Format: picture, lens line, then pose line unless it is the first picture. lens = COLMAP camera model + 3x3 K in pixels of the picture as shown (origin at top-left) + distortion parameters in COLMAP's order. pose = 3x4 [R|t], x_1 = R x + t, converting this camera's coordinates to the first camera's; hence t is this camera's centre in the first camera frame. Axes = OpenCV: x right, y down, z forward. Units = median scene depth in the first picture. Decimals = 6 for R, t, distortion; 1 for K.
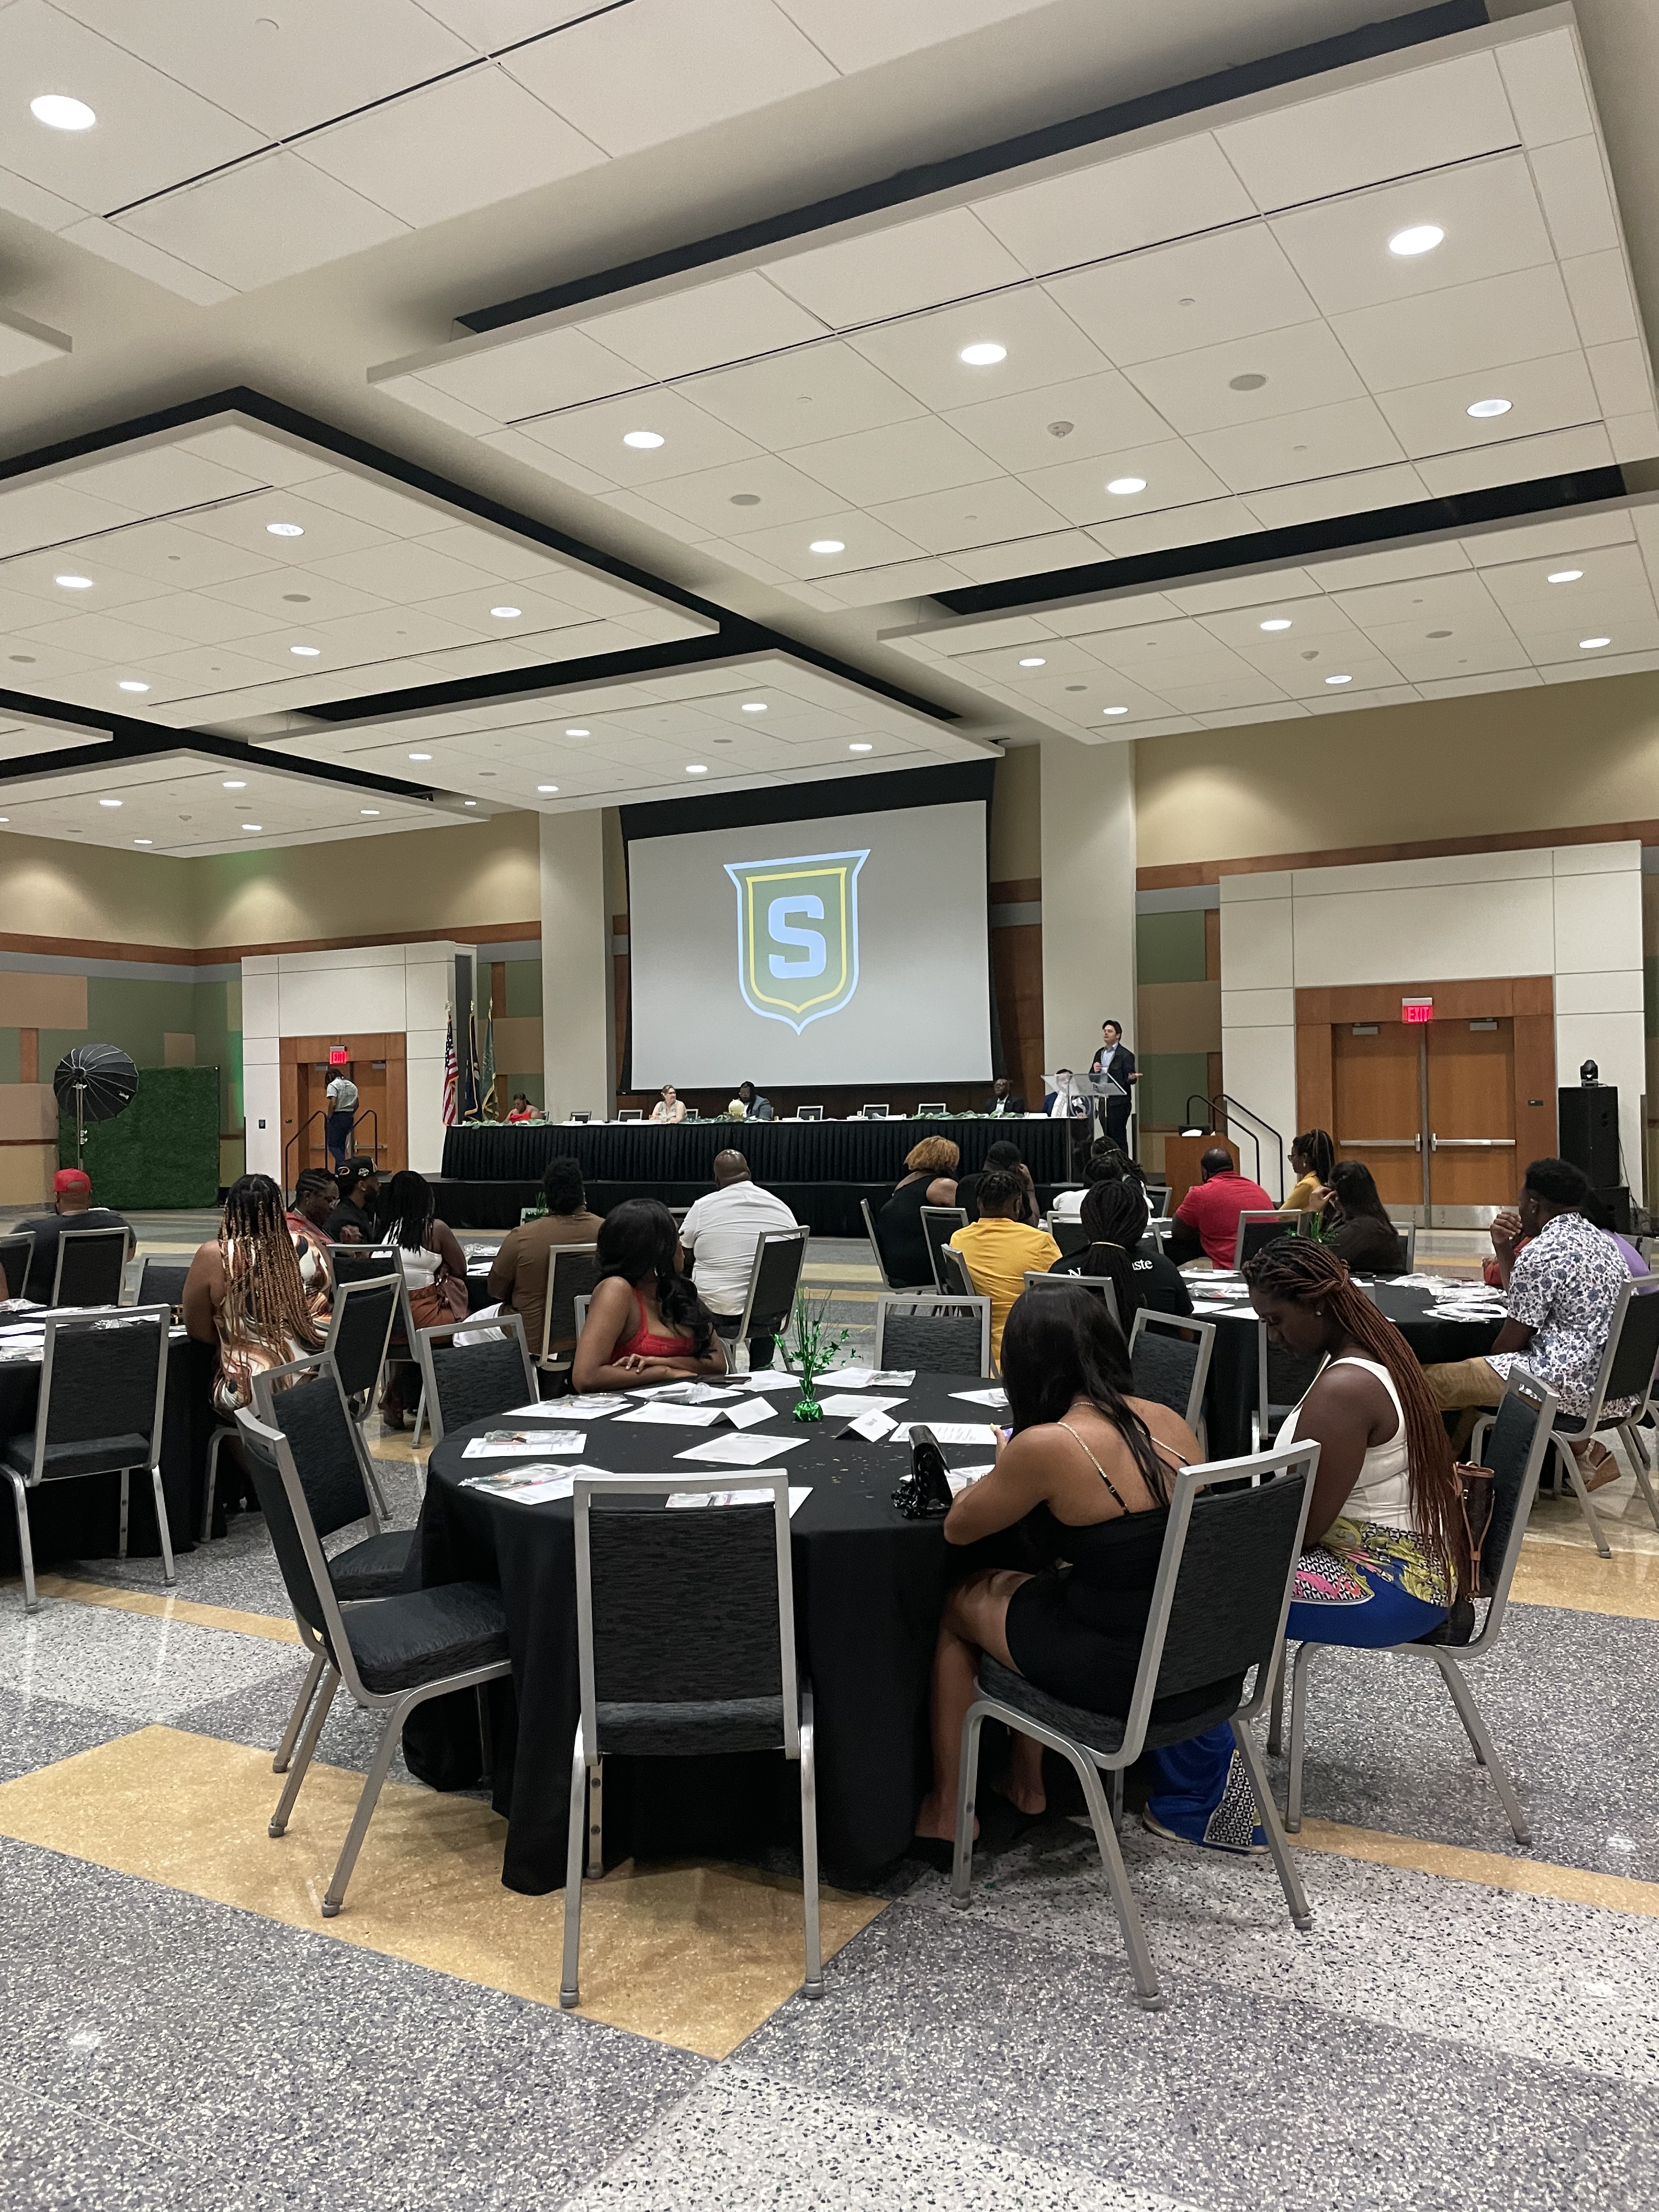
lens RADIAL K [[1692.9, 0, 836.0], [0, 1692.9, 1071.7], [0, 0, 1]] dist [0.131569, -0.146608]
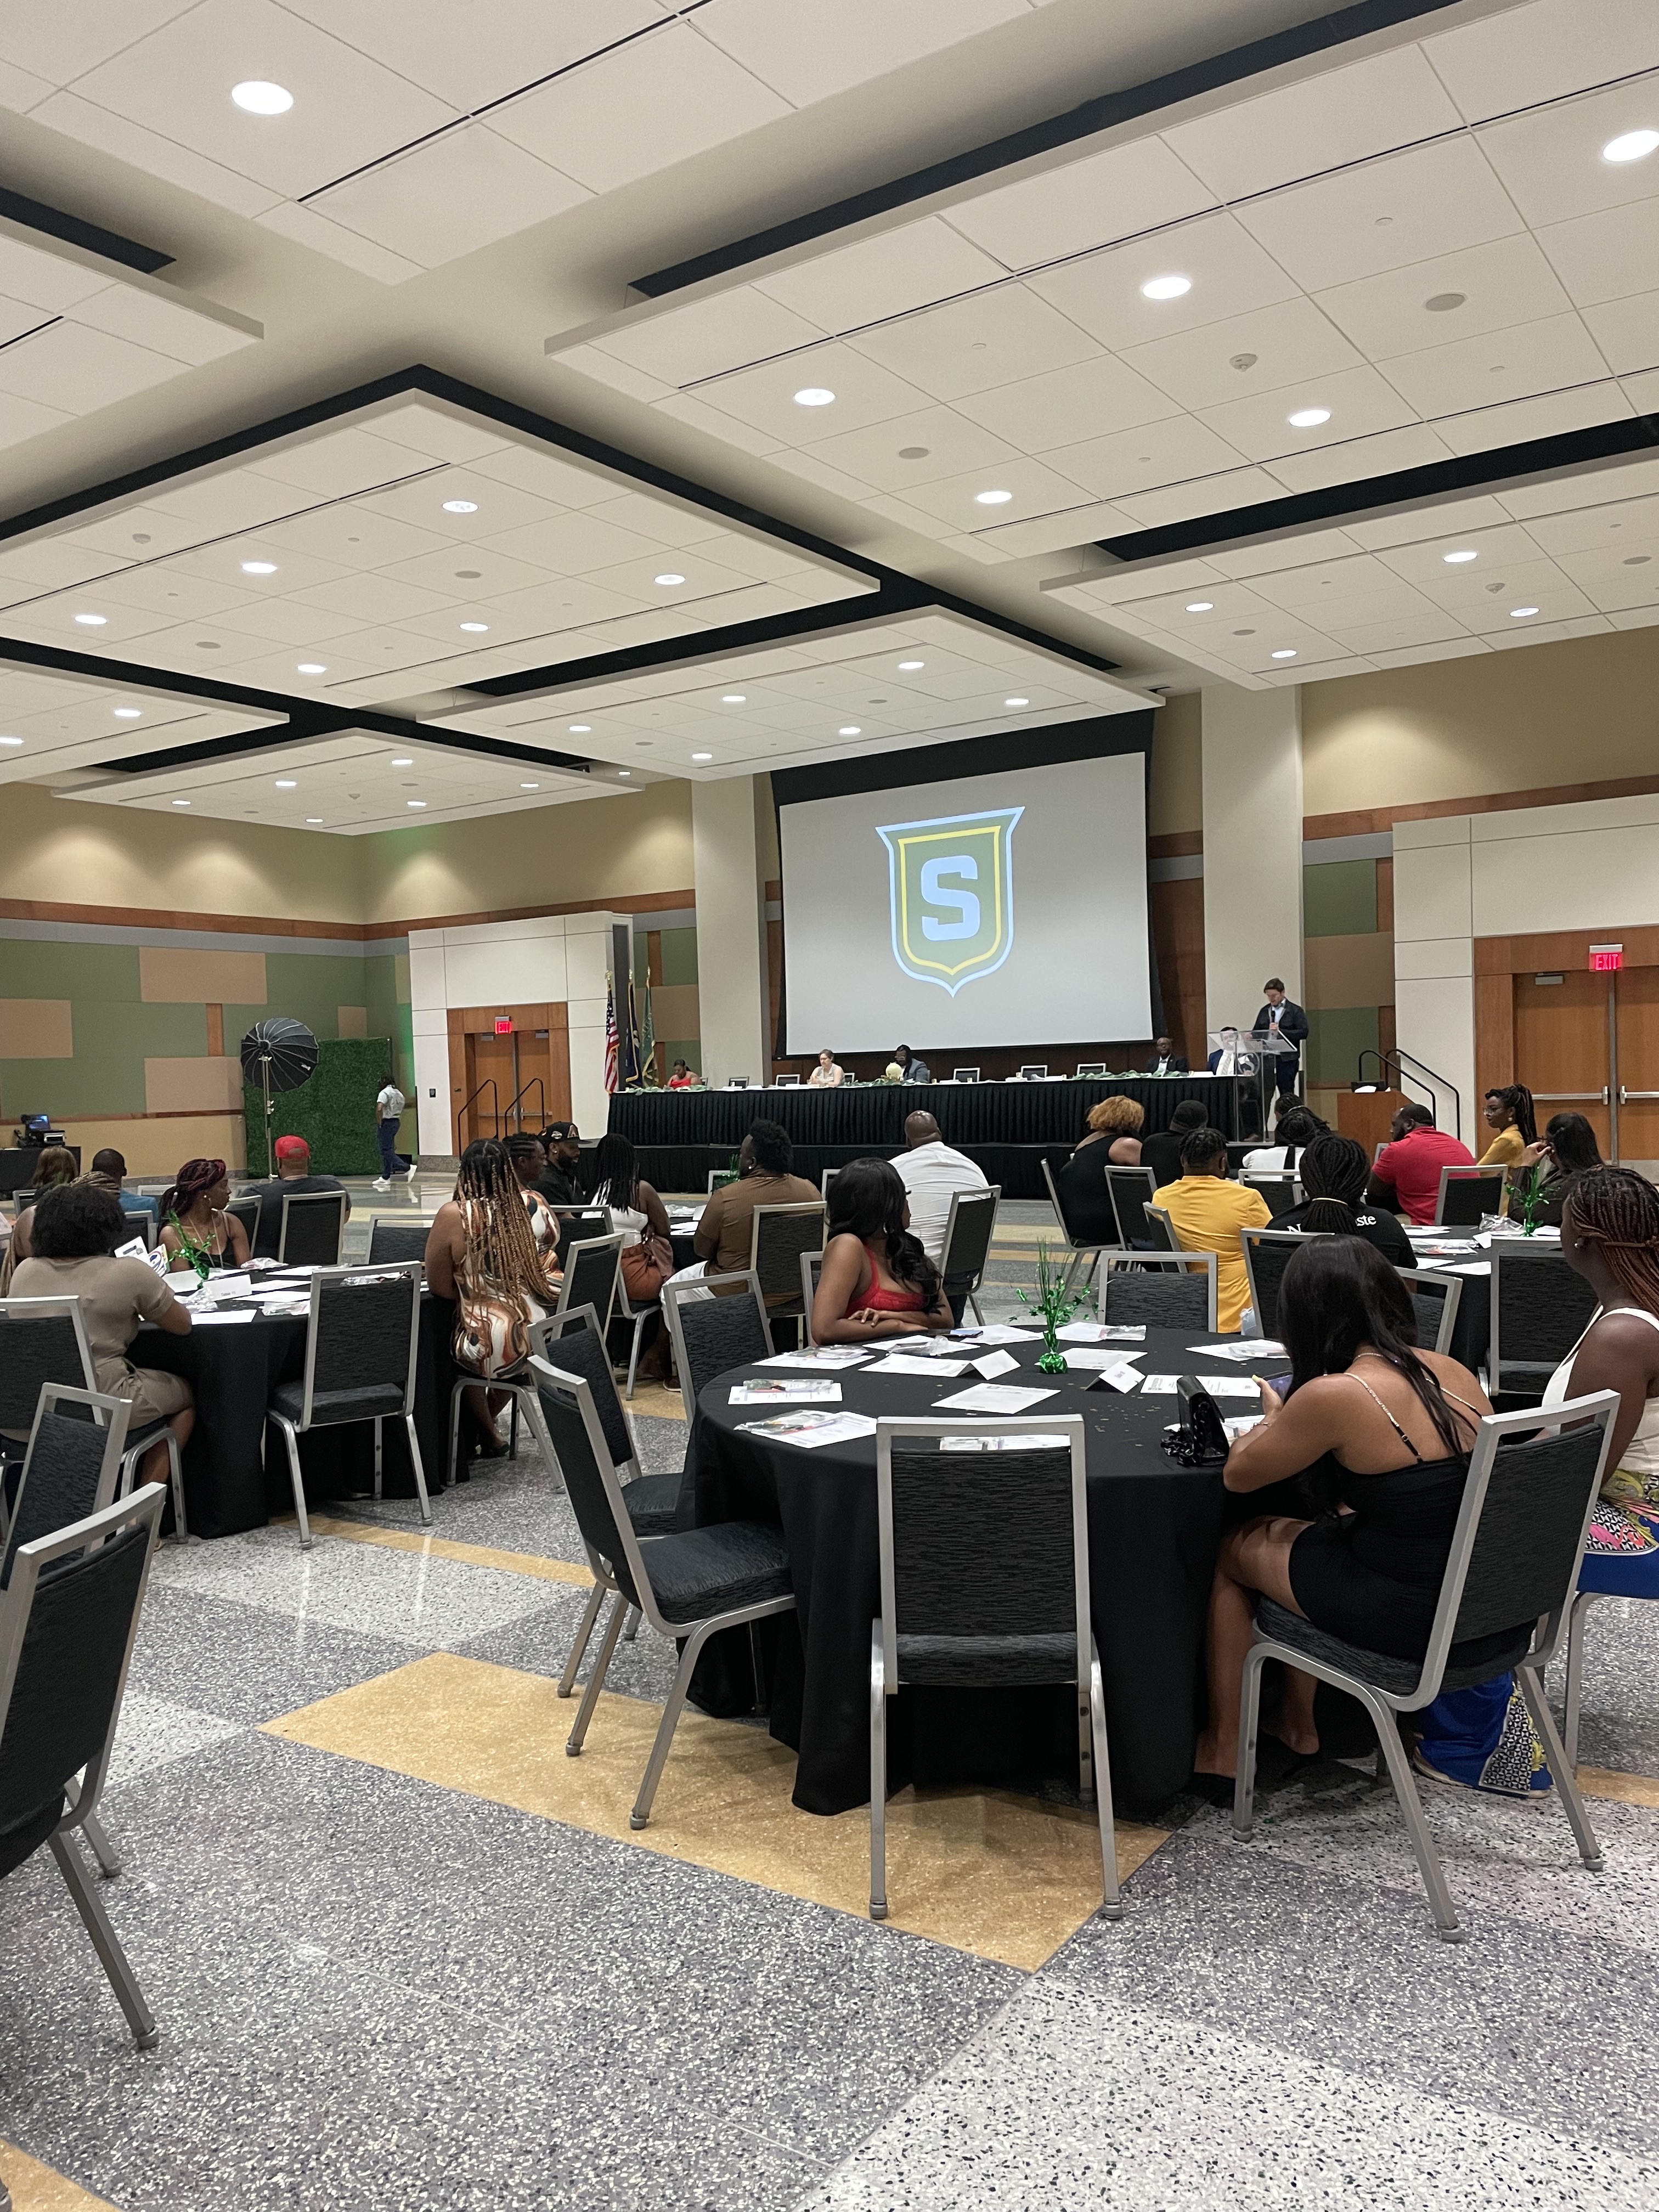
lens RADIAL K [[1693.4, 0, 829.5], [0, 1693.4, 1106.0], [0, 0, 1]] dist [0.130996, -0.144763]
pose [[0.996160, -0.012935, -0.086588, -0.046522], [0.016529, 0.999026, 0.040918, 0.001569], [0.085974, -0.042192, 0.995404, -0.013699]]
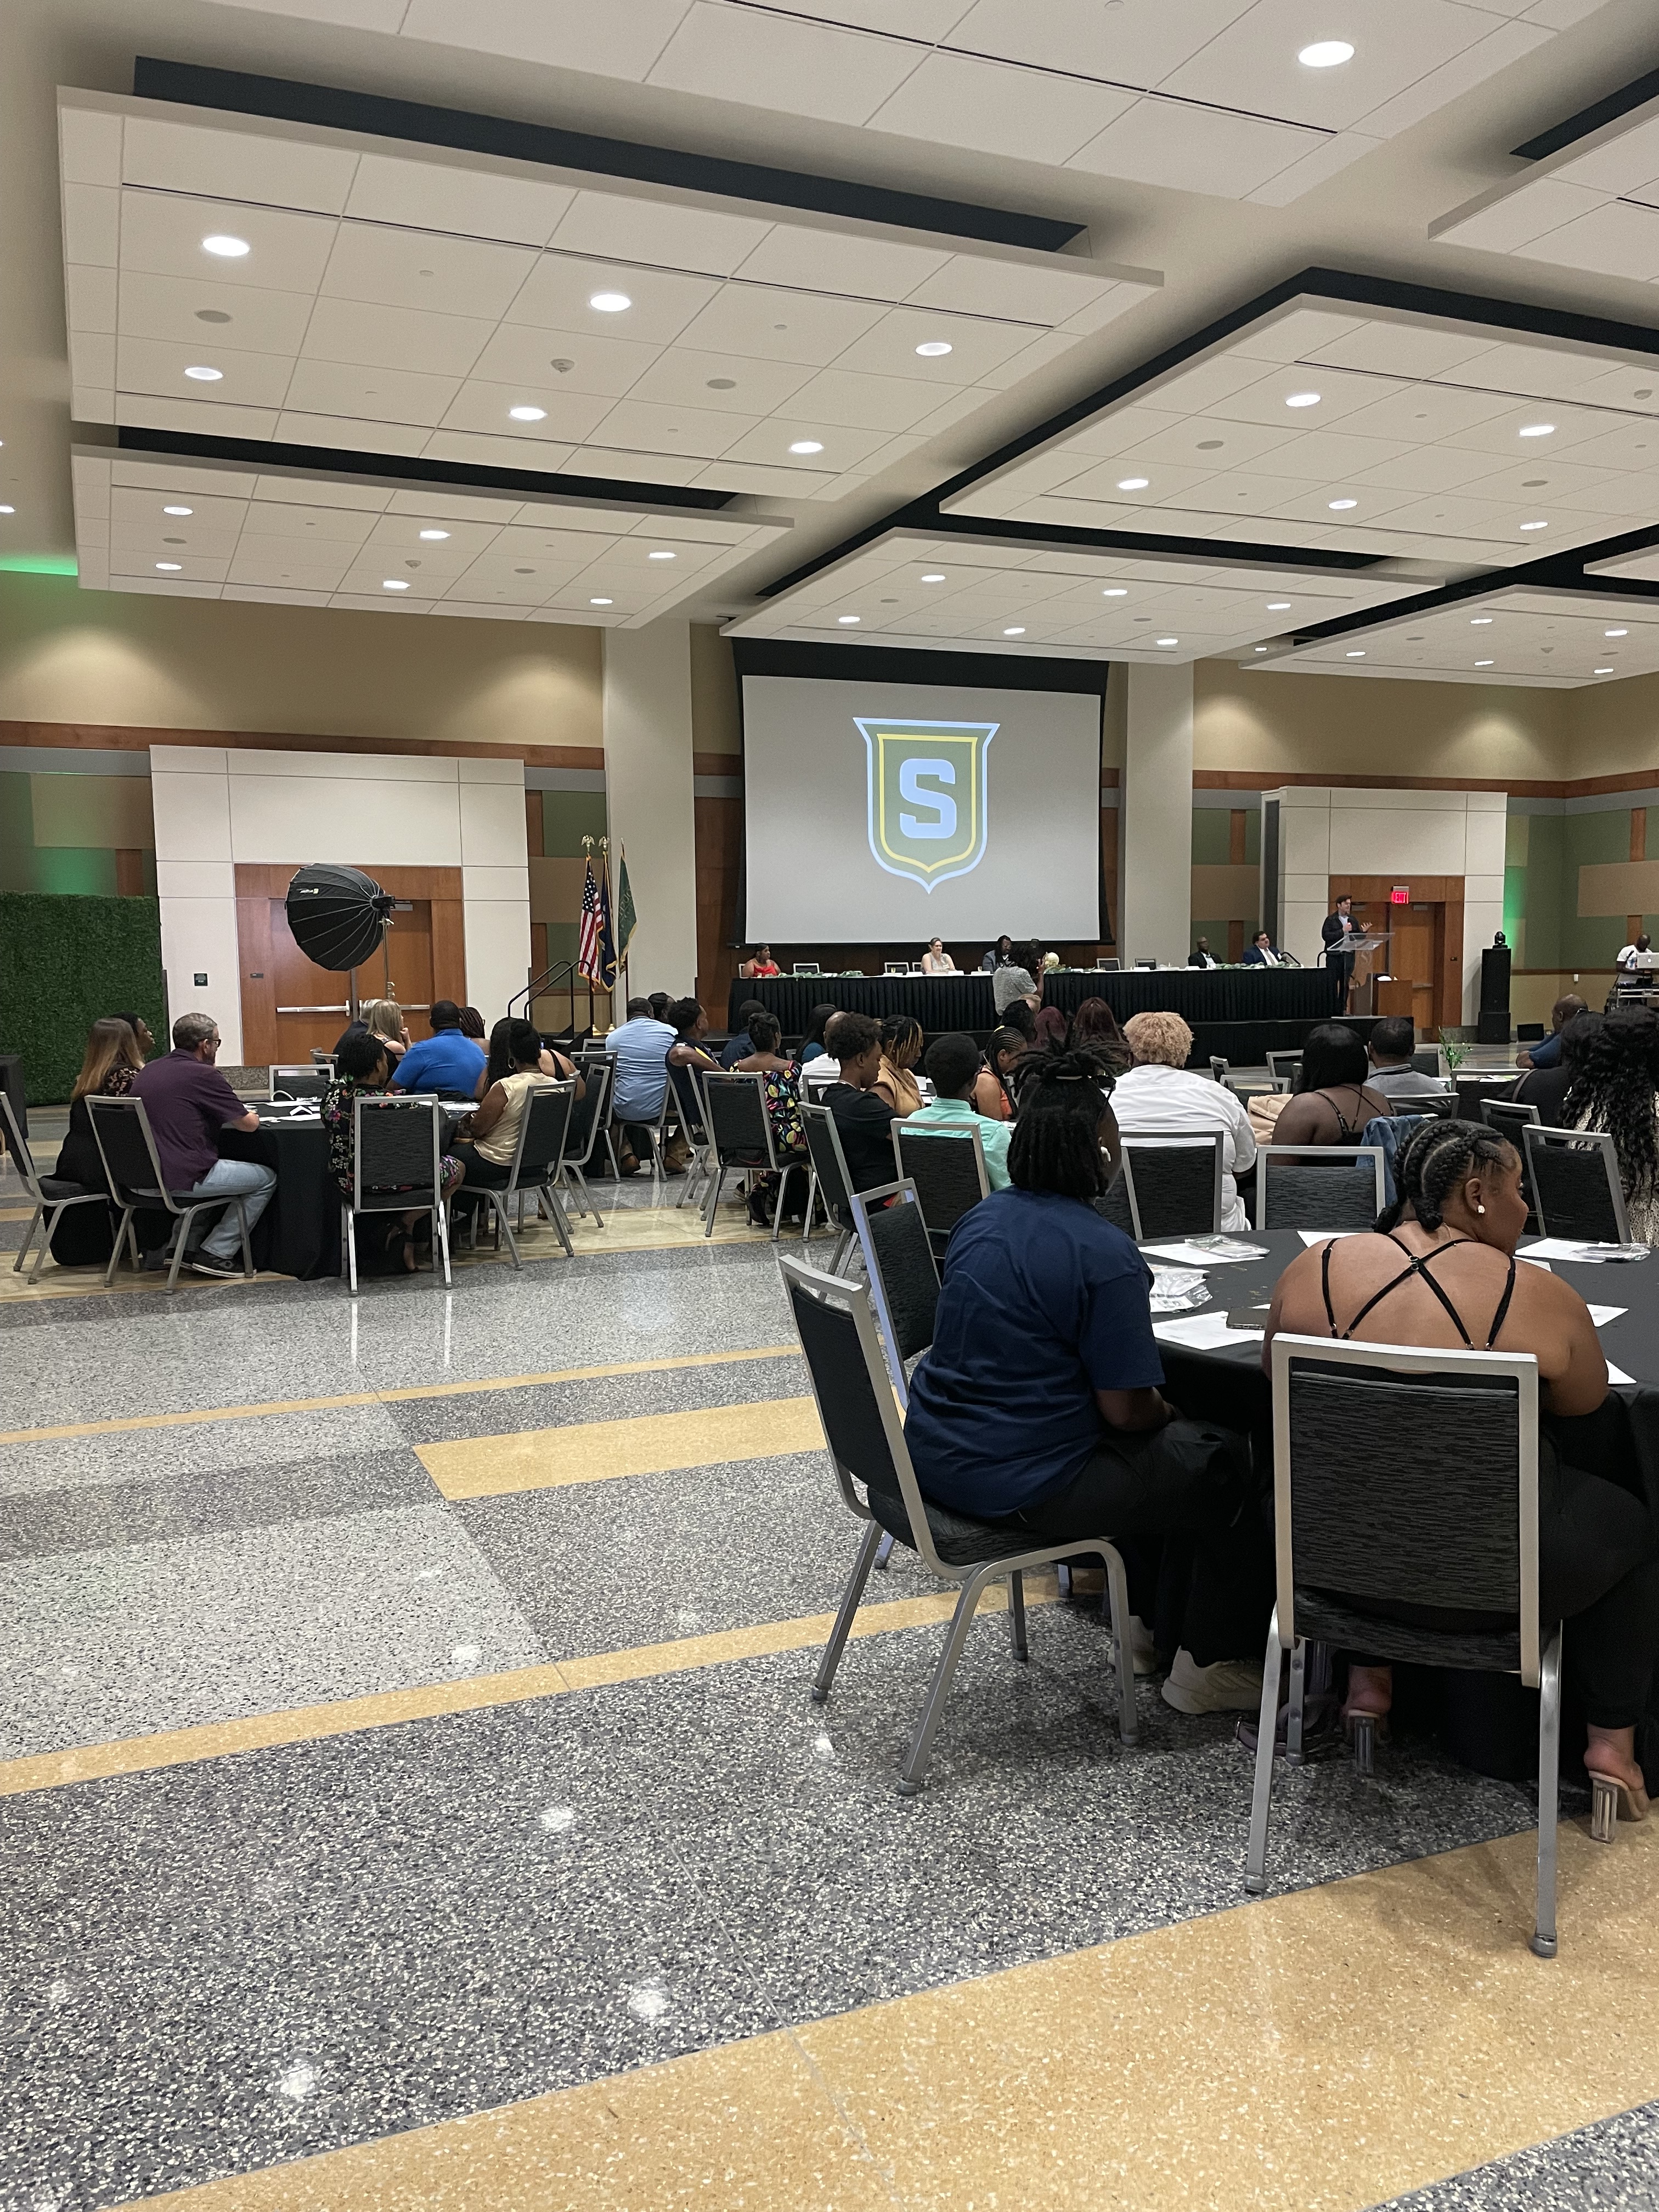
lens RADIAL K [[1692.9, 0, 836.0], [0, 1692.9, 1071.7], [0, 0, 1]] dist [0.131569, -0.146608]
pose [[0.603063, -0.039374, 0.796721, -4.674547], [-0.012650, 0.998183, 0.058905, 0.142752], [-0.797593, -0.045602, 0.601469, 2.123125]]
